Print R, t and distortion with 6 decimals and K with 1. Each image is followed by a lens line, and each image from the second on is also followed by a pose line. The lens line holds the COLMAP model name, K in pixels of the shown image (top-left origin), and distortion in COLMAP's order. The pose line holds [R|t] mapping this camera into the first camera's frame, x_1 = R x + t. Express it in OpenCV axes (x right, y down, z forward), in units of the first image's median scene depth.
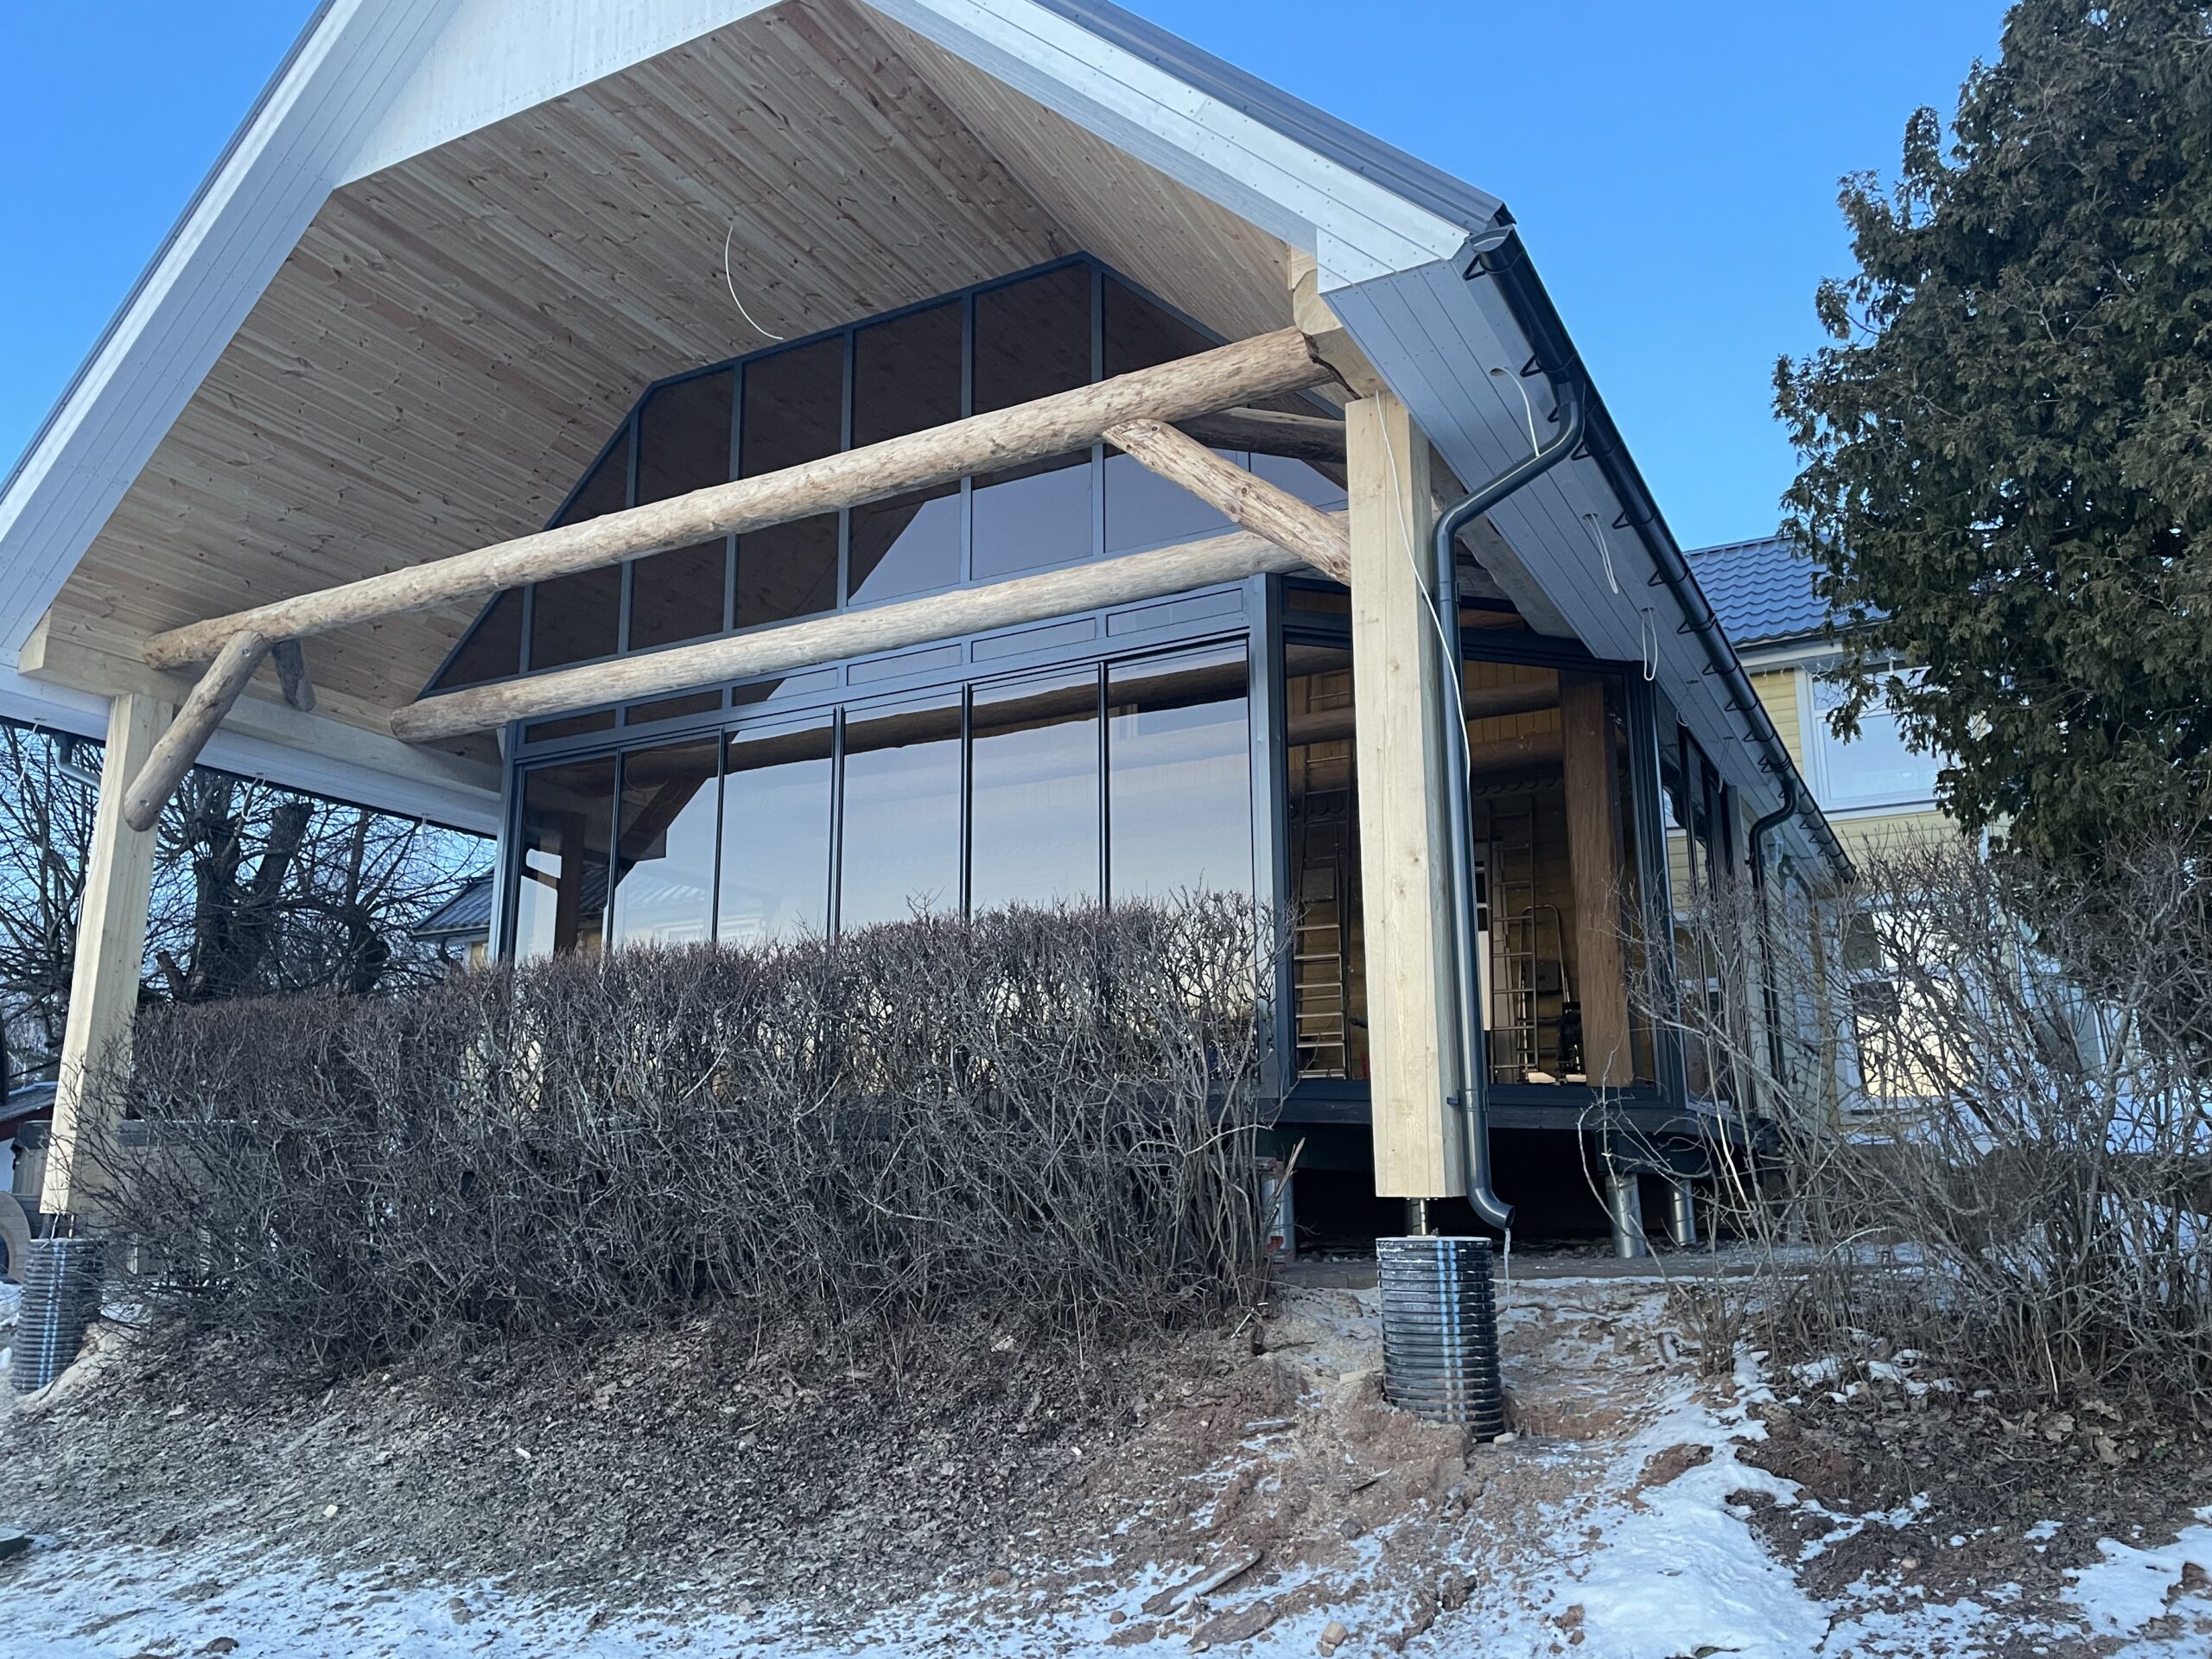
lens RADIAL K [[1666.6, 0, 1097.6], [0, 1666.6, 838.3], [0, 0, 1]] dist [0.108114, -0.128348]
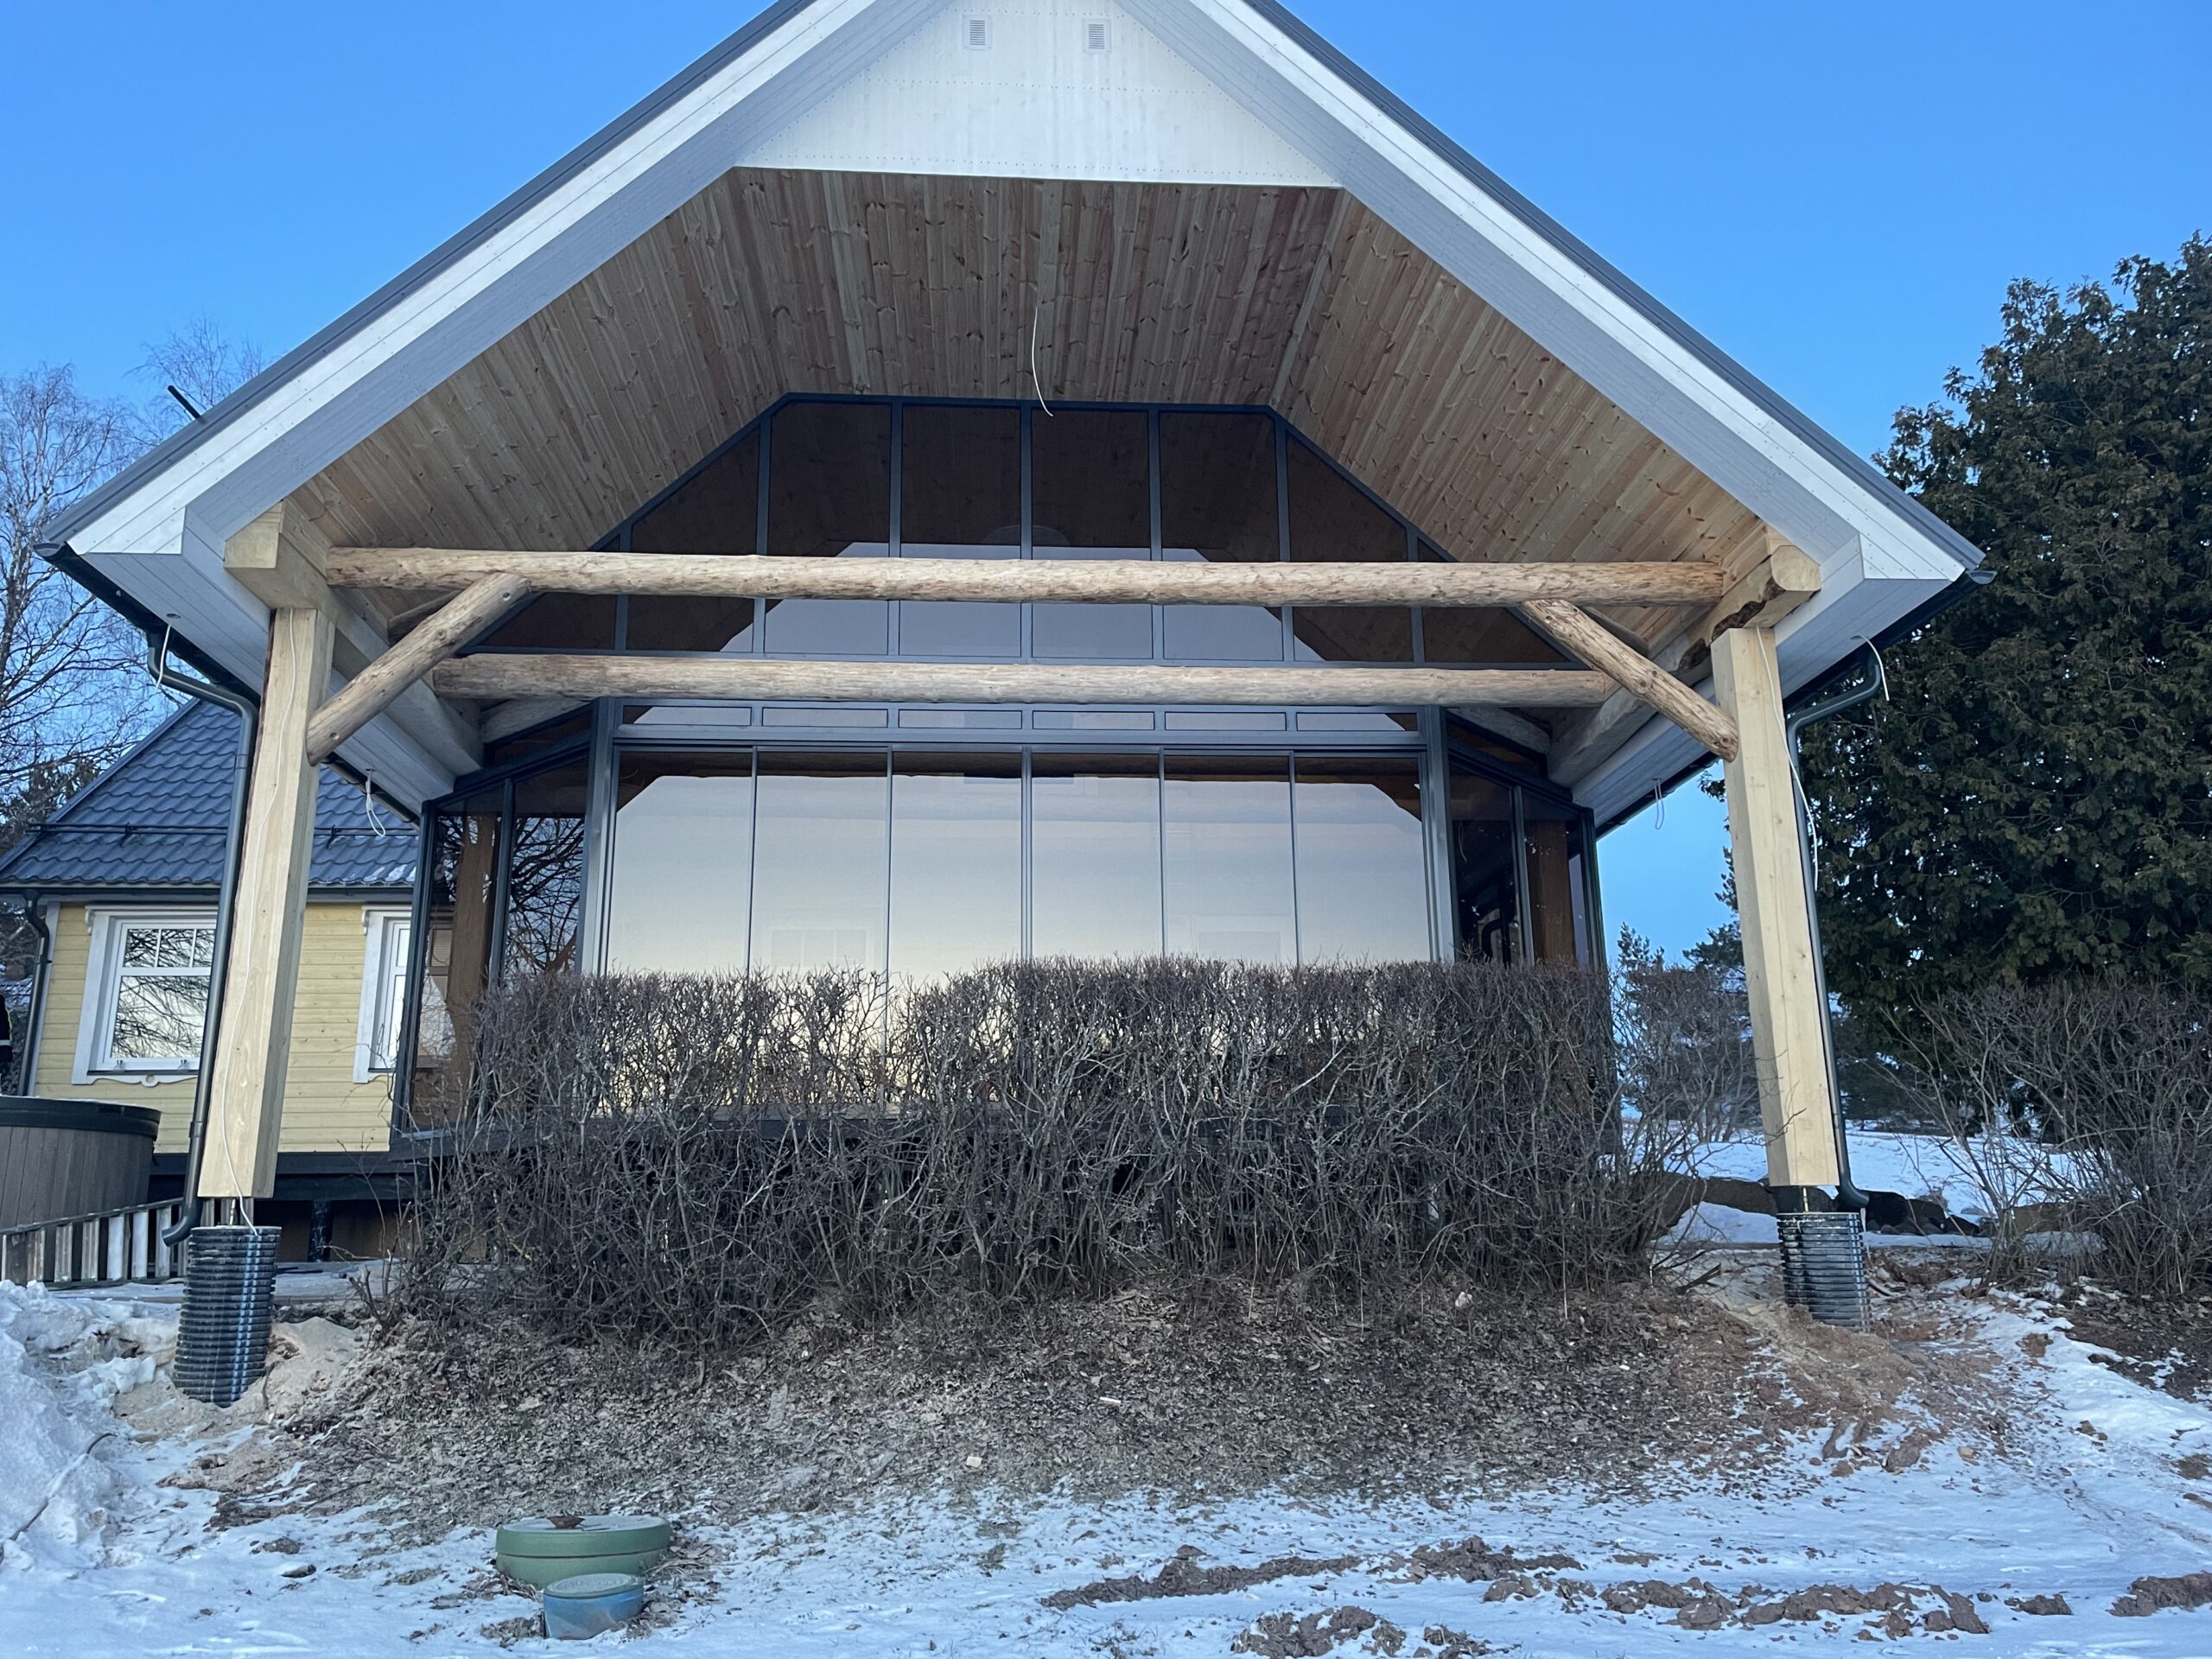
lens RADIAL K [[1666.6, 0, 1097.6], [0, 1666.6, 838.3], [0, 0, 1]] dist [0.108114, -0.128348]
pose [[0.846551, 0.124088, 0.517643, -0.718930], [-0.111000, 0.992223, -0.056325, 0.040707], [-0.520606, -0.009776, 0.853741, 0.037565]]
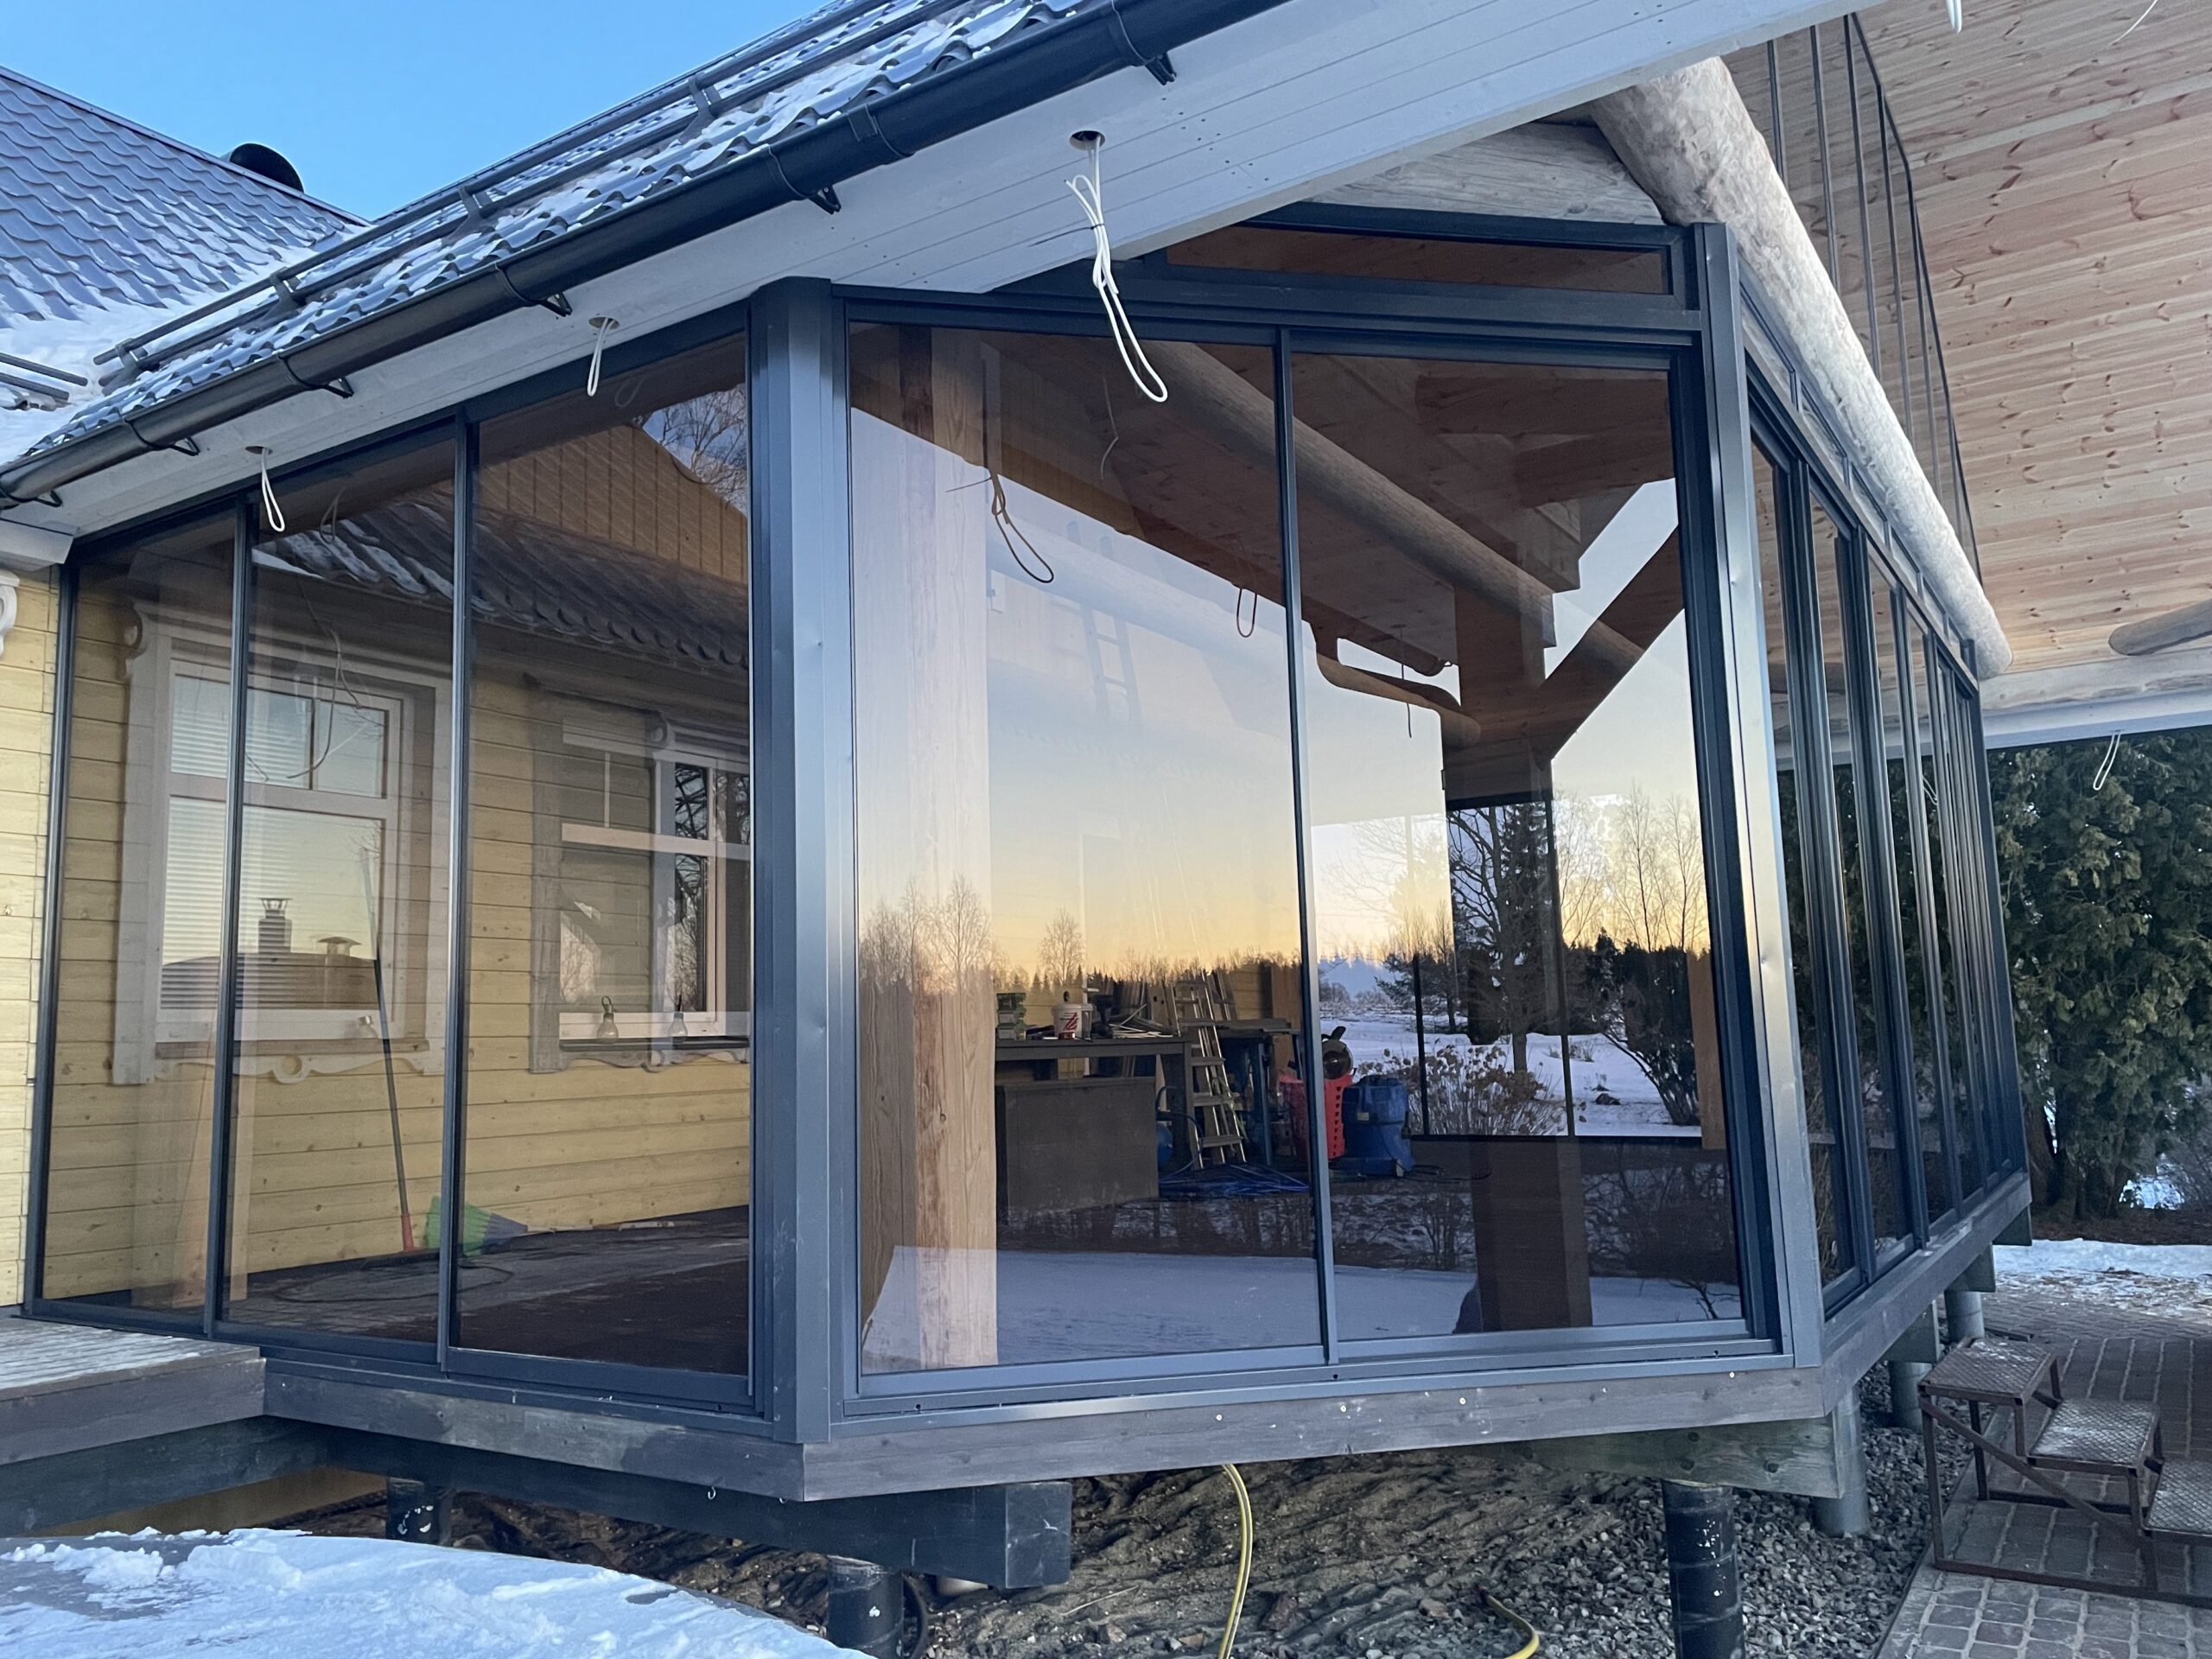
lens RADIAL K [[1666.6, 0, 1097.6], [0, 1666.6, 838.3], [0, 0, 1]] dist [0.108114, -0.128348]
pose [[0.072245, 0.131109, 0.988732, -0.851516], [-0.188610, 0.975232, -0.115537, 0.155731], [-0.979391, -0.178138, 0.095184, 1.293765]]
